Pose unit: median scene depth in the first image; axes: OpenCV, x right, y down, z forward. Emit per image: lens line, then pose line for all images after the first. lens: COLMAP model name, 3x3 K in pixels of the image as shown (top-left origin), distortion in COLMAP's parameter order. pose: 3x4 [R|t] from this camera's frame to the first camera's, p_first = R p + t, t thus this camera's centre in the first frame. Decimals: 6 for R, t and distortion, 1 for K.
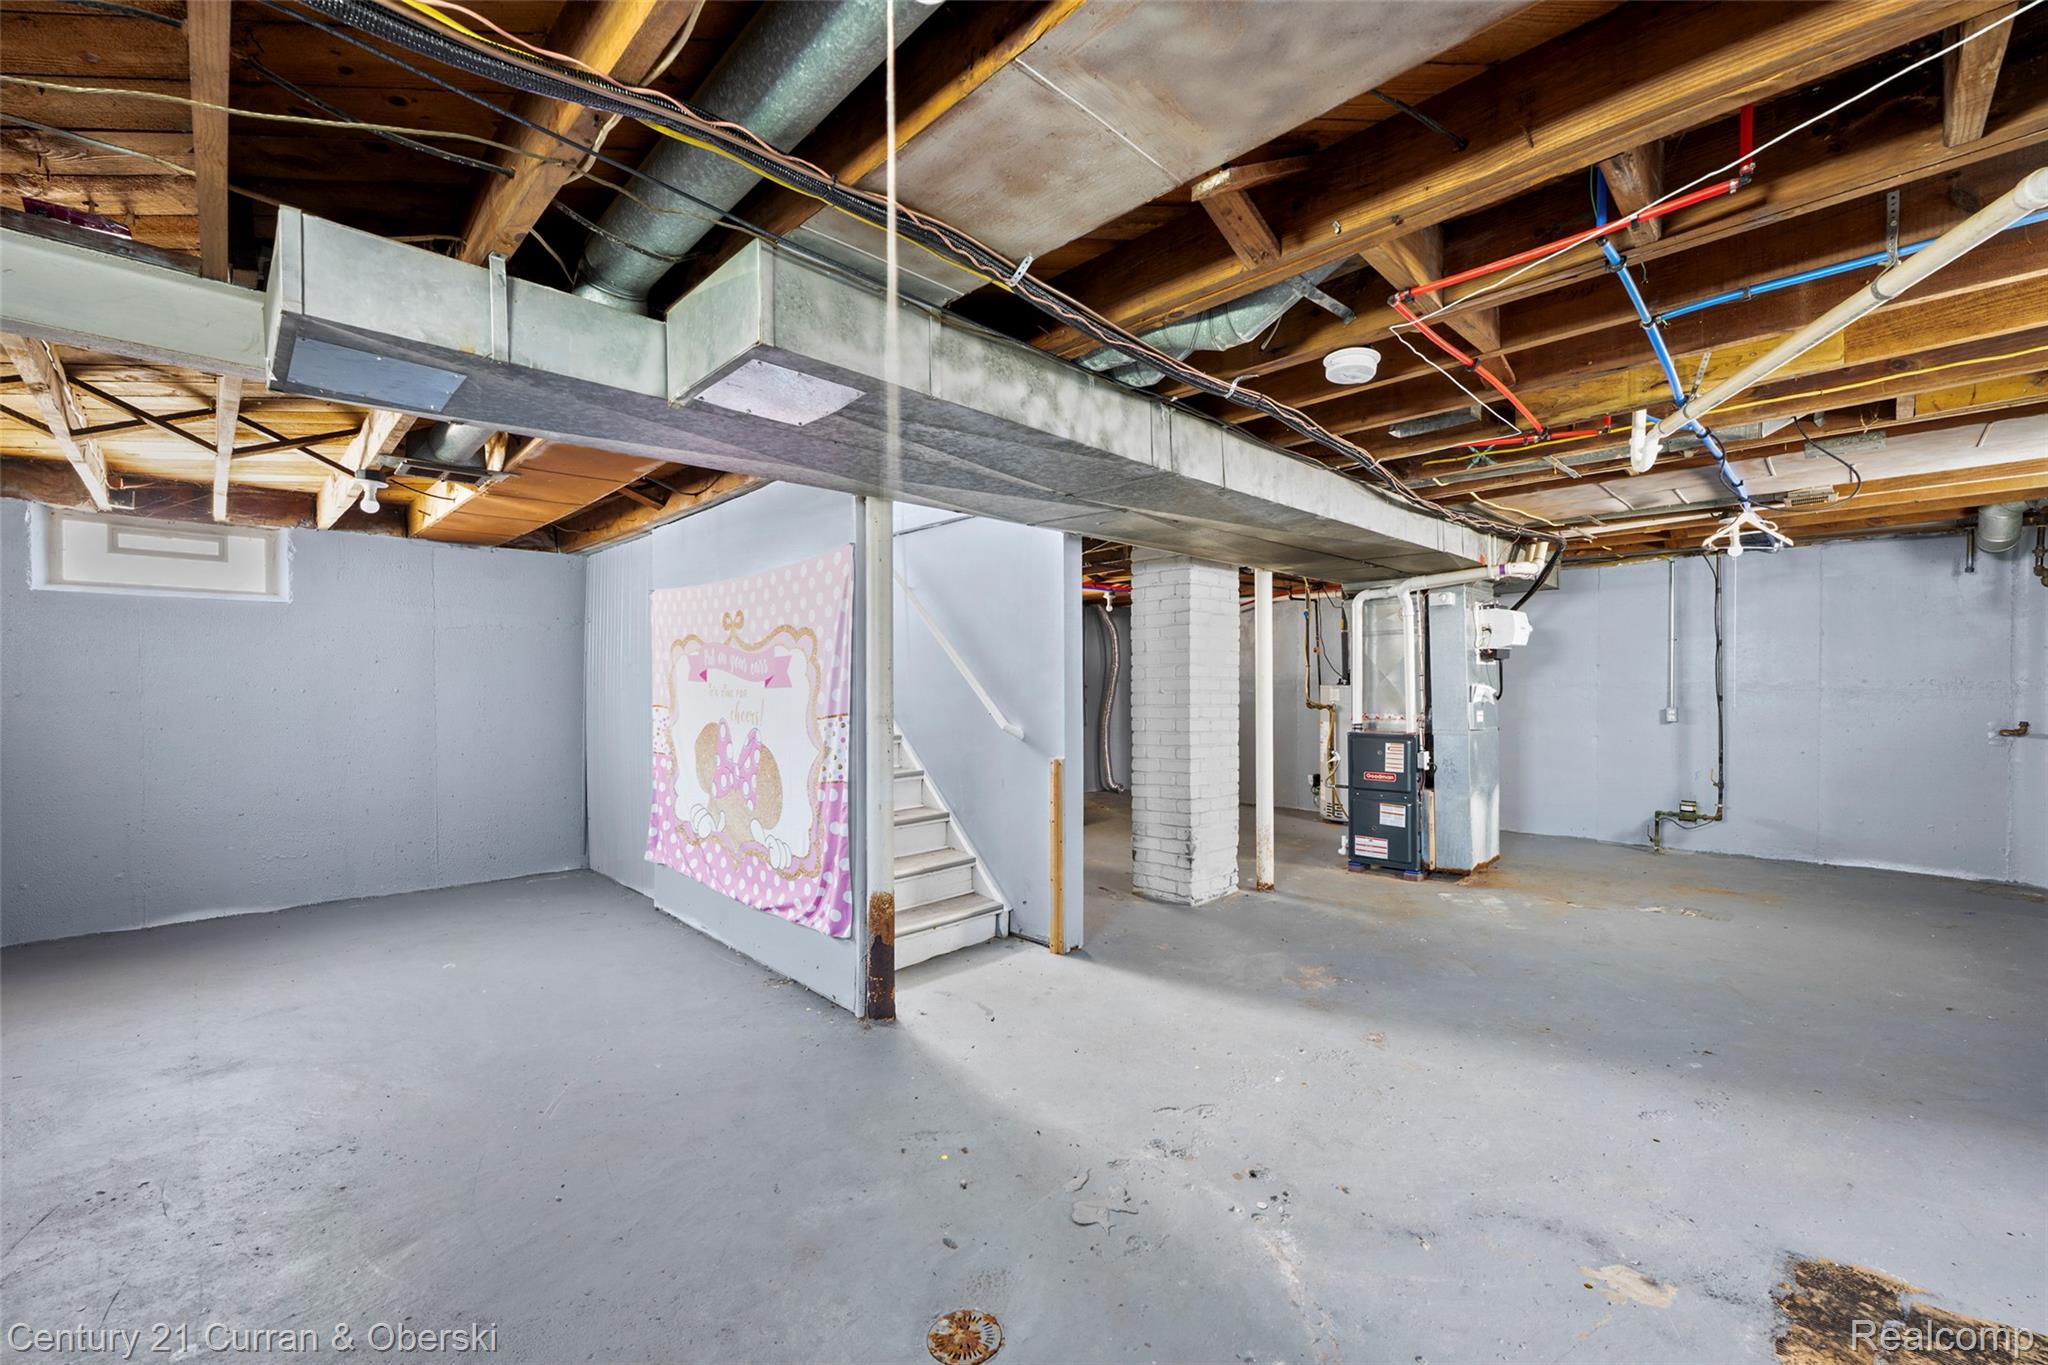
lens RADIAL K [[815.0, 0, 1020.7], [0, 815.0, 692.8], [0, 0, 1]] dist [-0.002535, 0.000736]
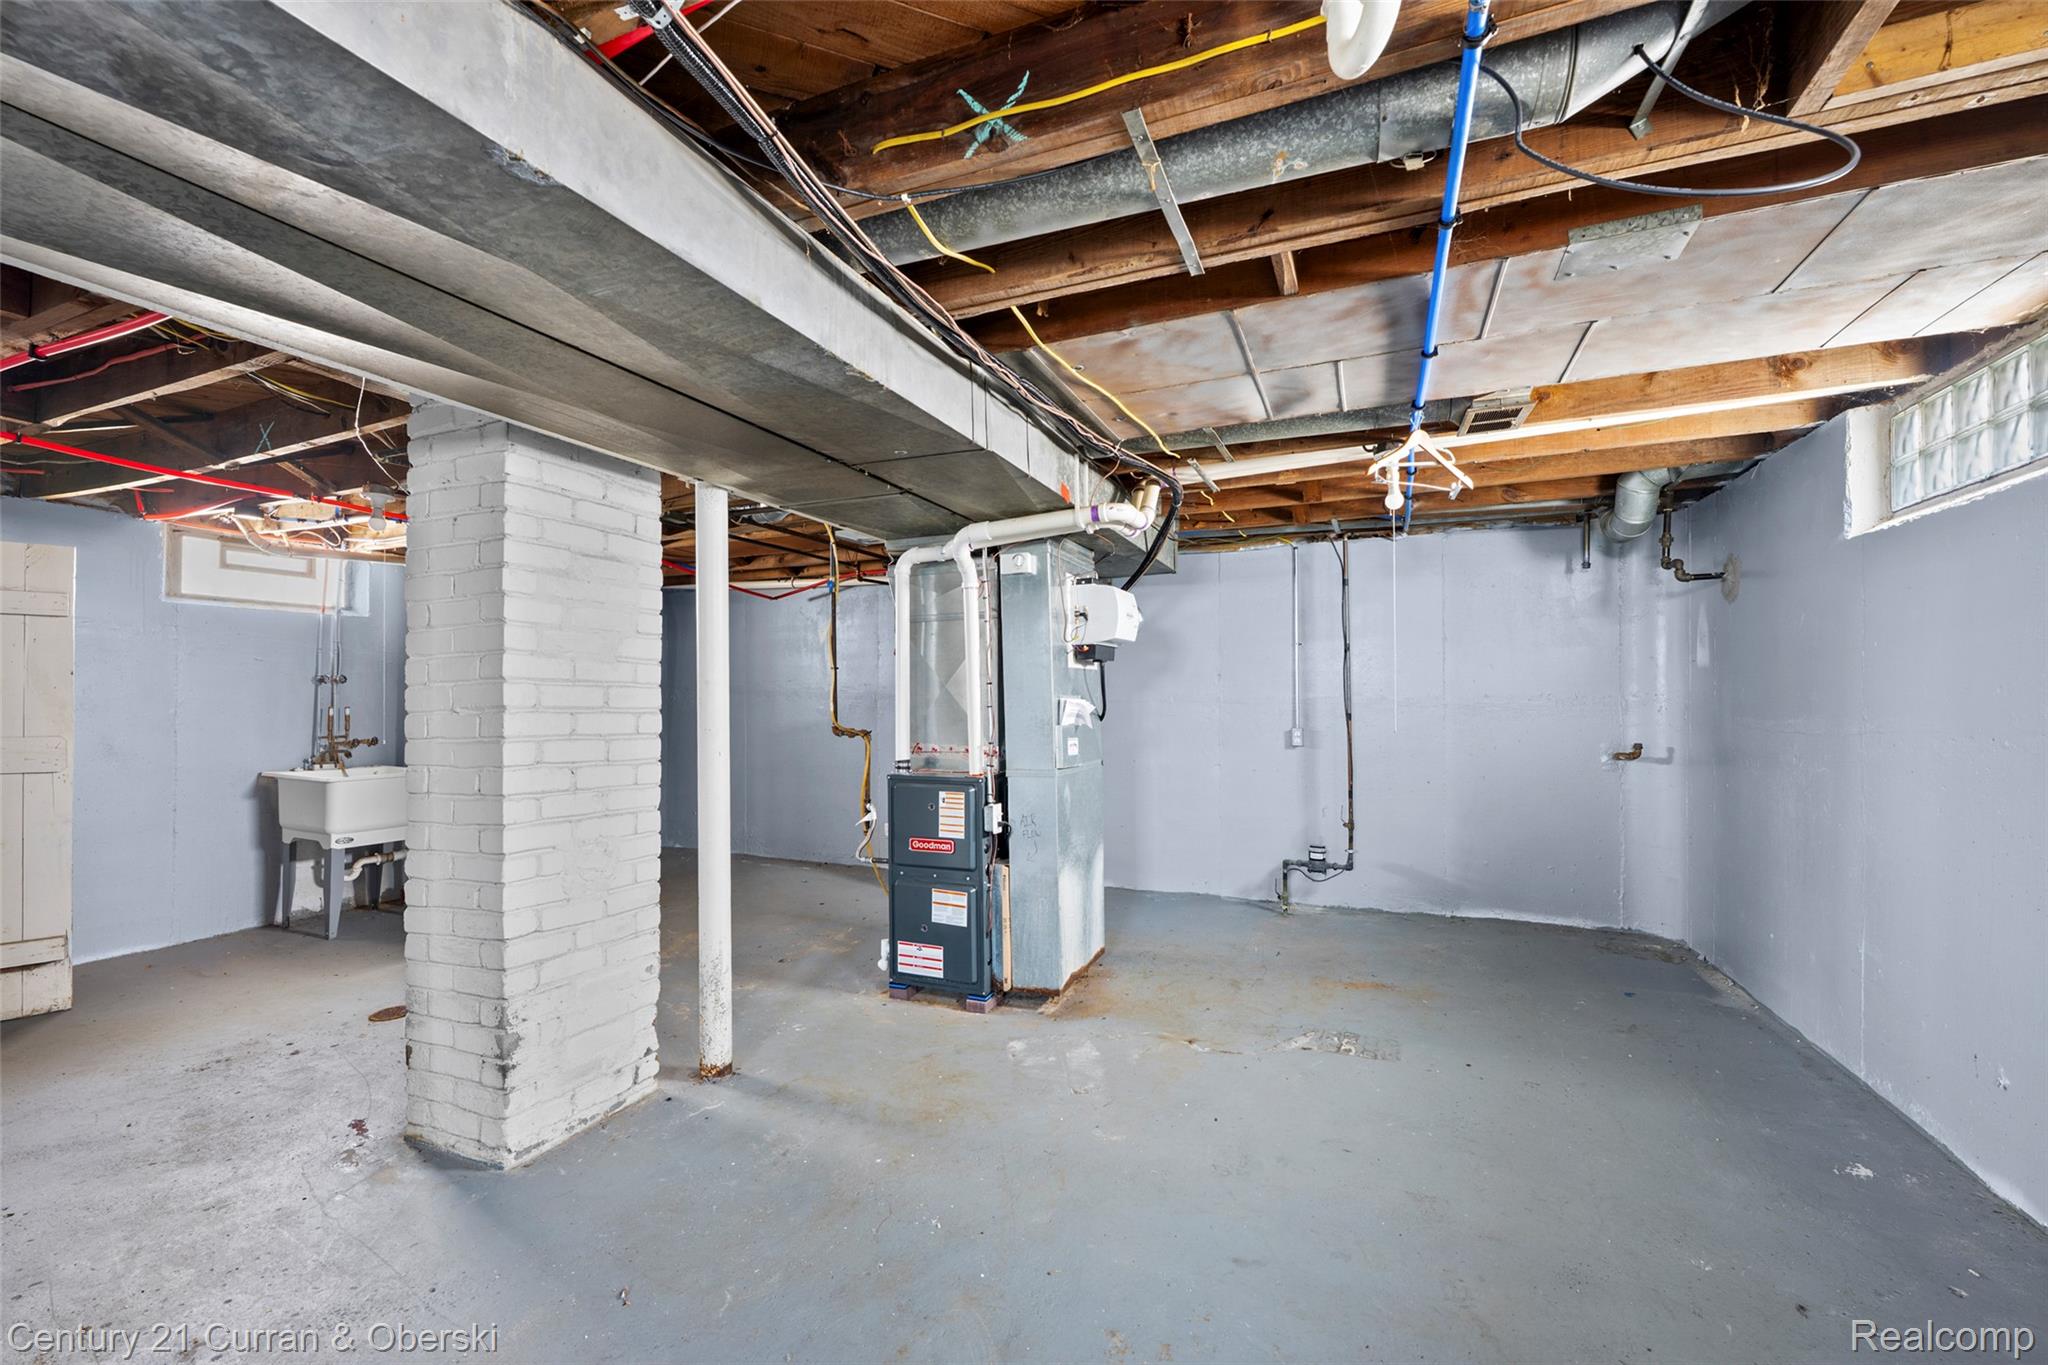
lens RADIAL K [[815.0, 0, 1014.0], [0, 815.0, 680.2], [0, 0, 1]] dist [-0.002535, 0.000736]
pose [[0.928200, 0.011903, 0.371891, 0.274038], [0.001532, 0.999357, -0.035811, -0.001134], [-0.372078, 0.033810, 0.927586, 0.405613]]
